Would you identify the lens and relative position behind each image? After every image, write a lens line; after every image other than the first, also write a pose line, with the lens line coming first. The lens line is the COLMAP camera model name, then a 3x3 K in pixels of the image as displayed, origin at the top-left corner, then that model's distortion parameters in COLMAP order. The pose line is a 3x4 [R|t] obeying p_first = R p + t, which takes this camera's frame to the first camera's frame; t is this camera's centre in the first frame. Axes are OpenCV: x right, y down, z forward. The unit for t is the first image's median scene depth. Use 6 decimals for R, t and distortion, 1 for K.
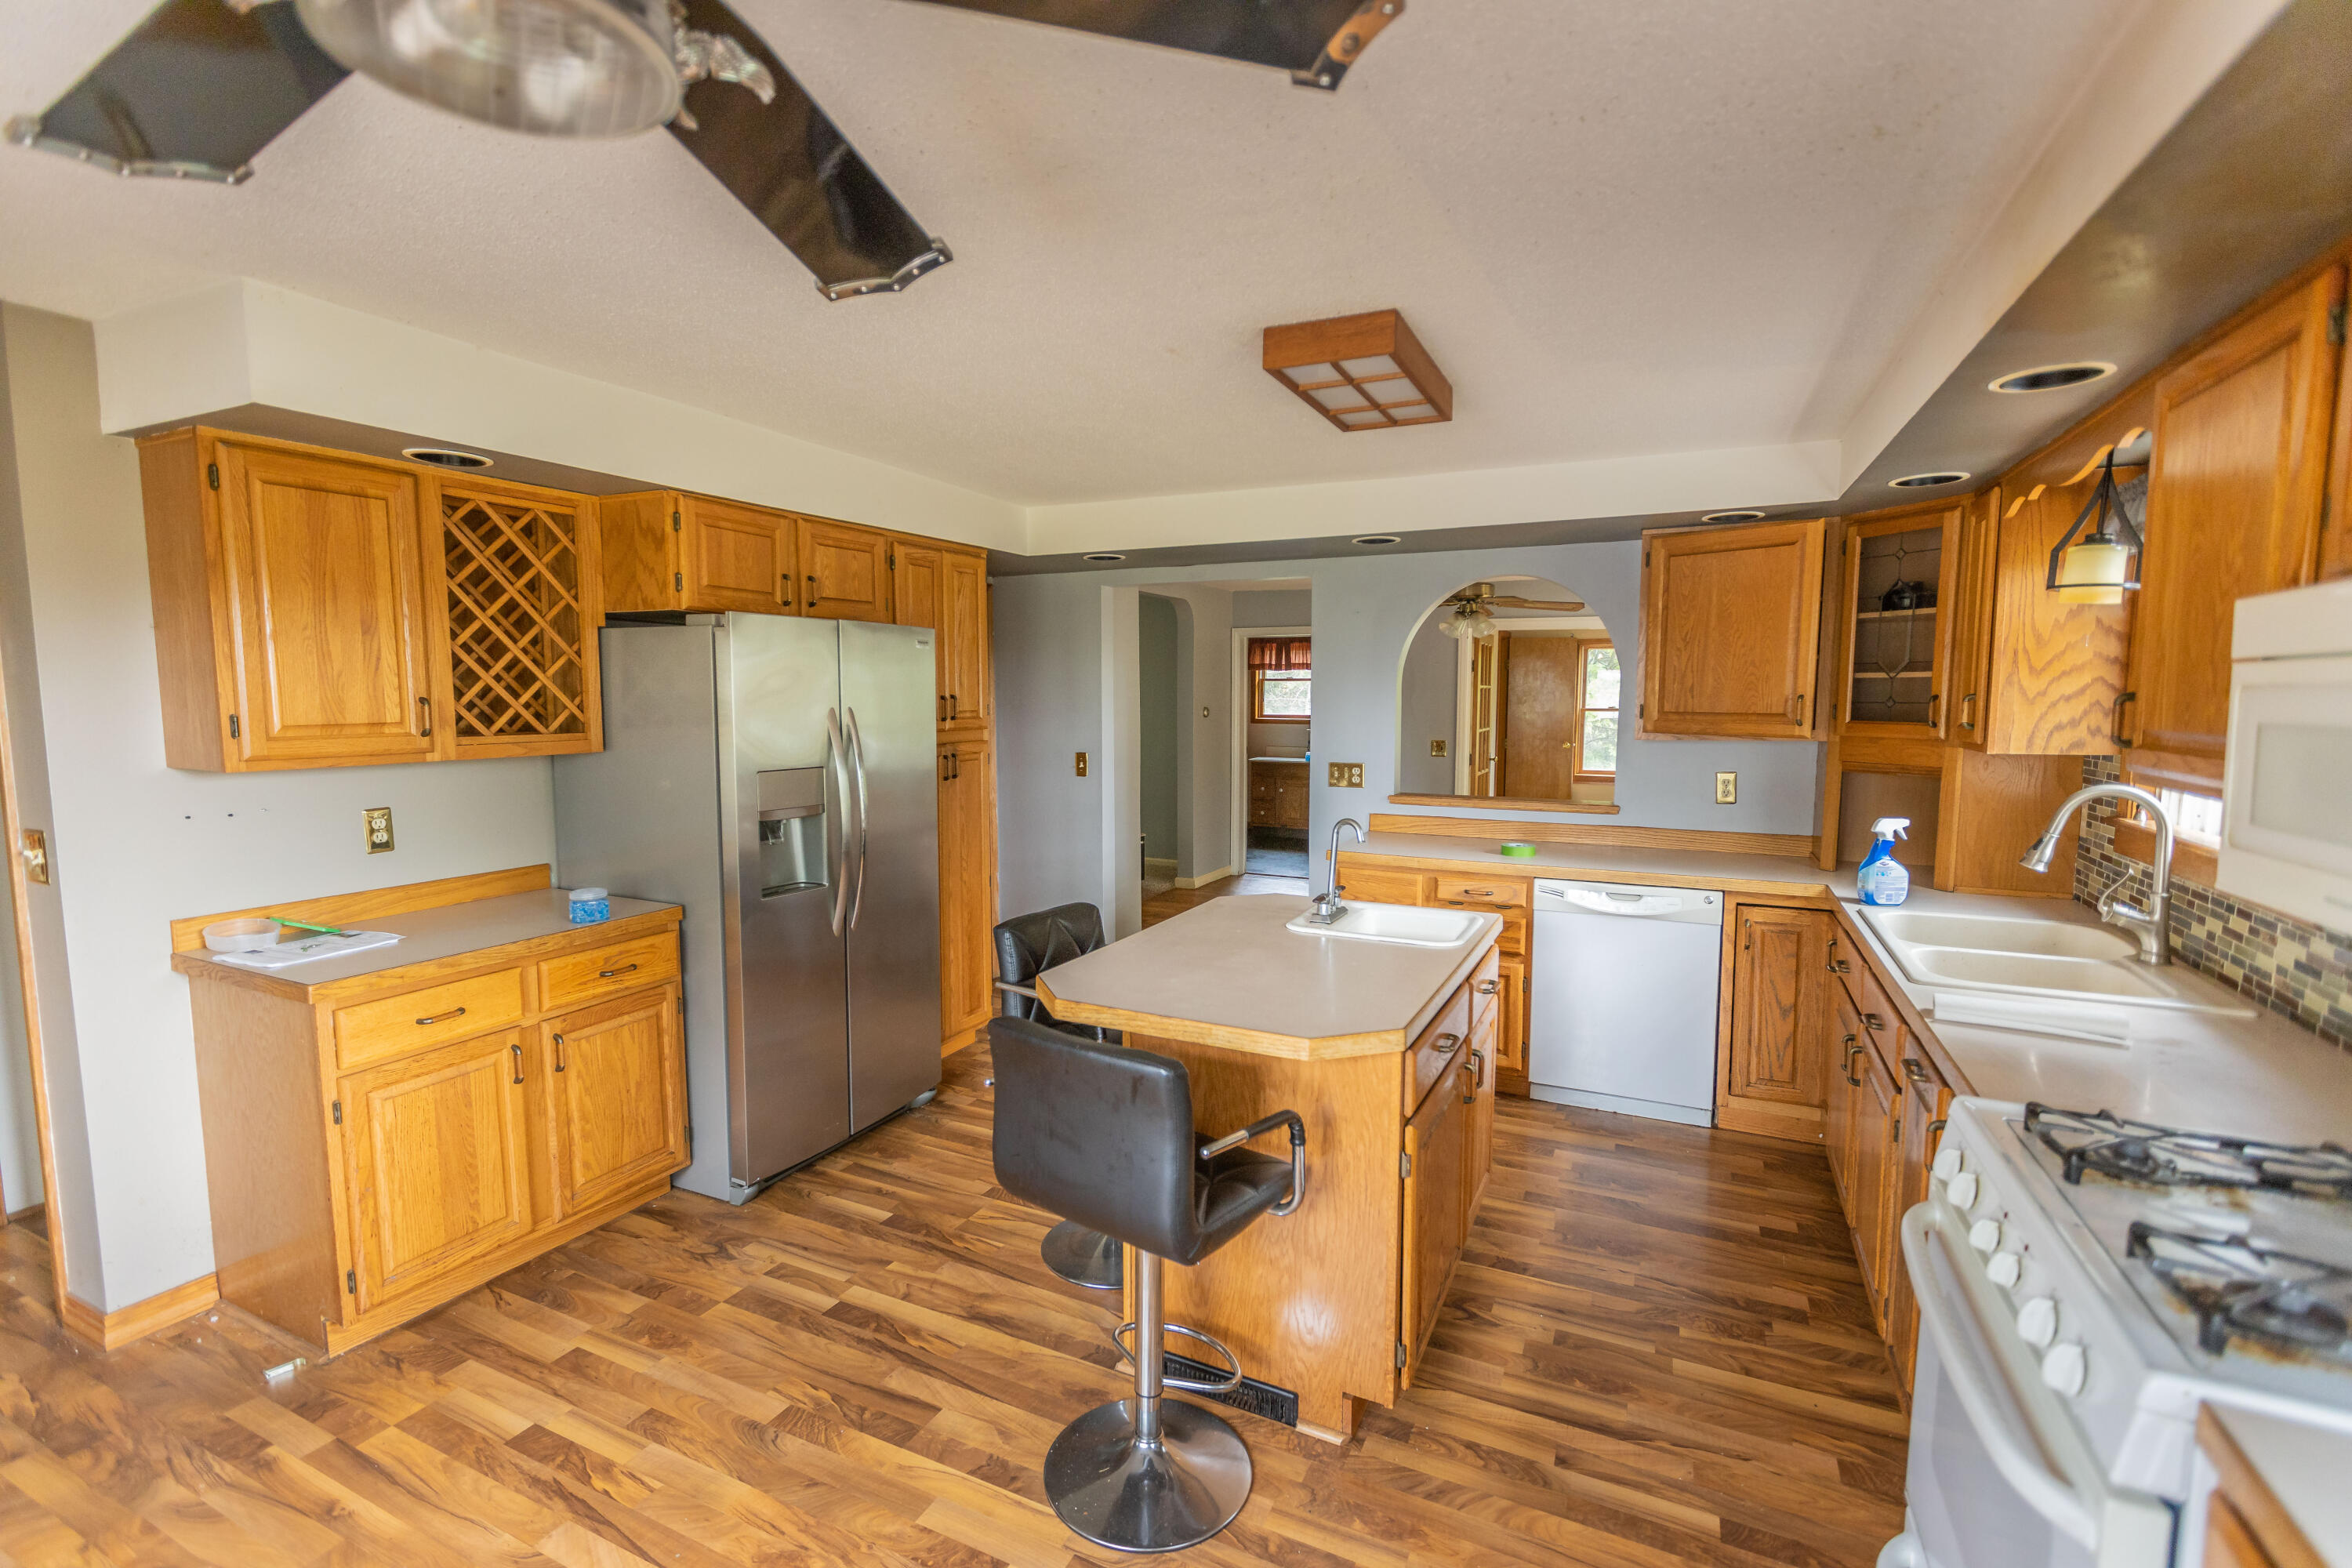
lens RADIAL K [[1044.4, 0, 1175.7], [0, 1044.4, 786.0], [0, 0, 1]] dist [0.002417, 0.000250]
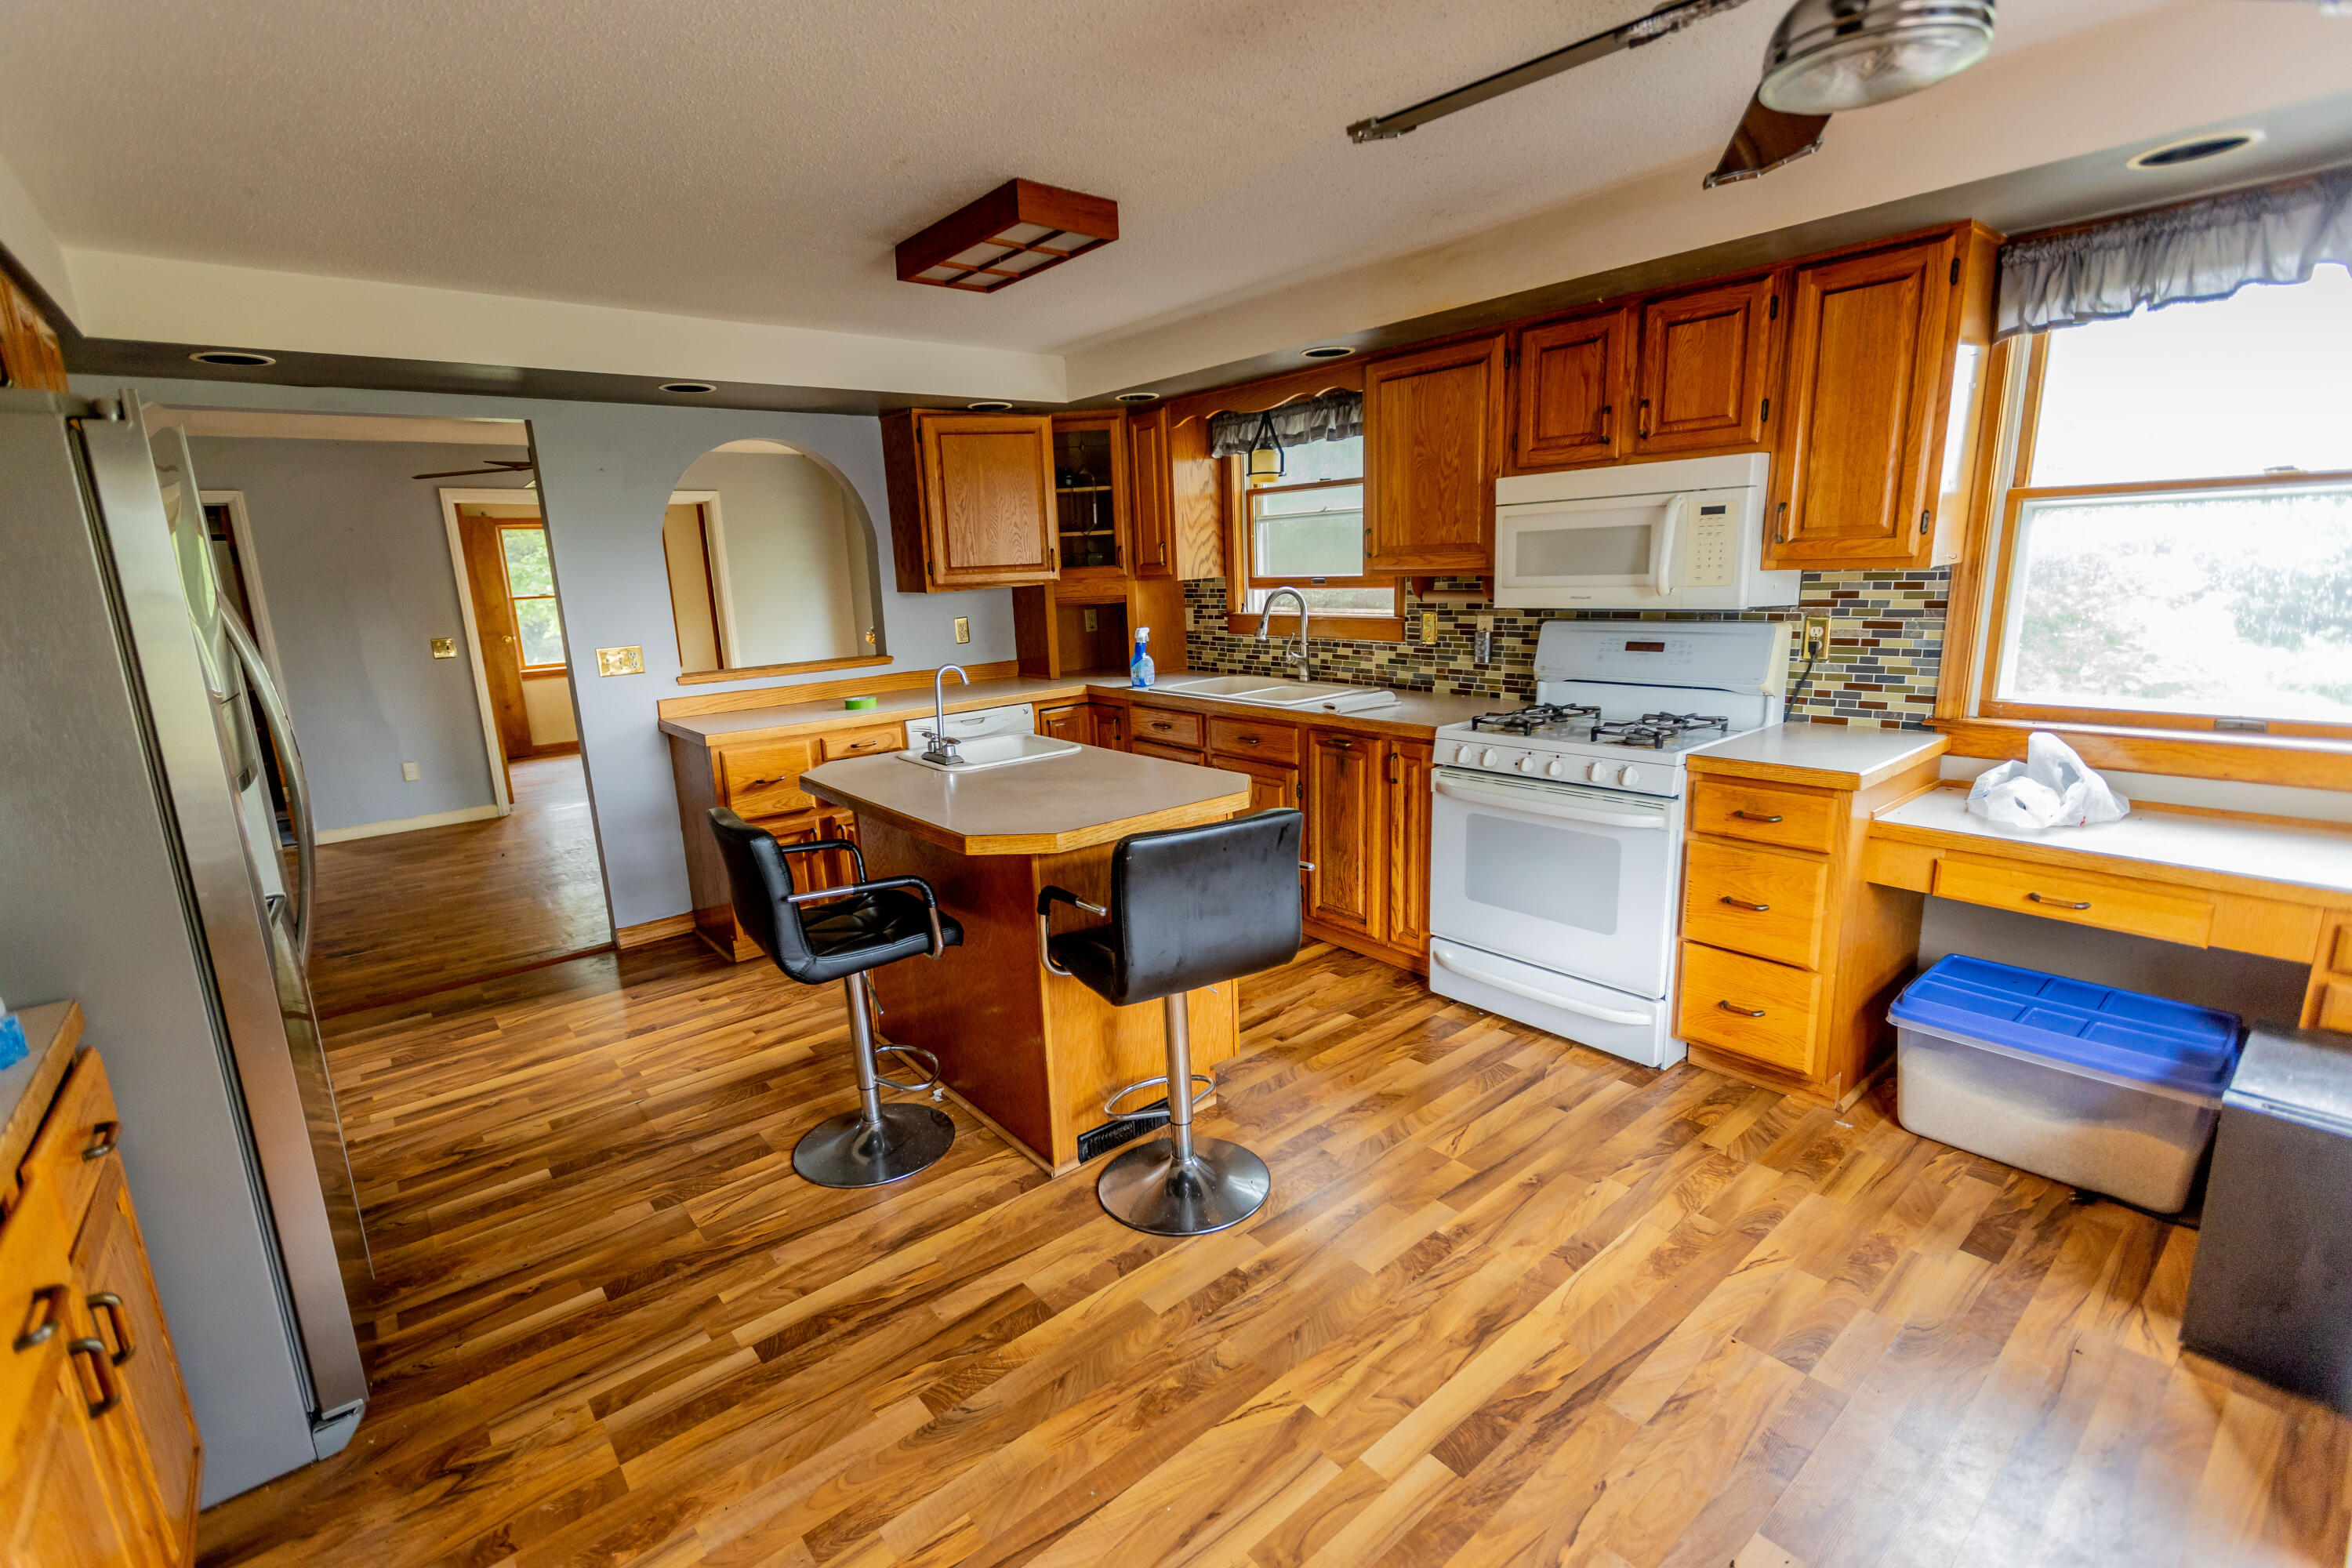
lens RADIAL K [[1044.4, 0, 1188.2], [0, 1044.4, 782.7], [0, 0, 1]] dist [0.002417, 0.000250]
pose [[0.410113, -0.211147, 0.887257, -0.858842], [0.125568, 0.976640, 0.174377, -0.006719], [-0.903349, 0.039897, 0.427046, 0.398799]]
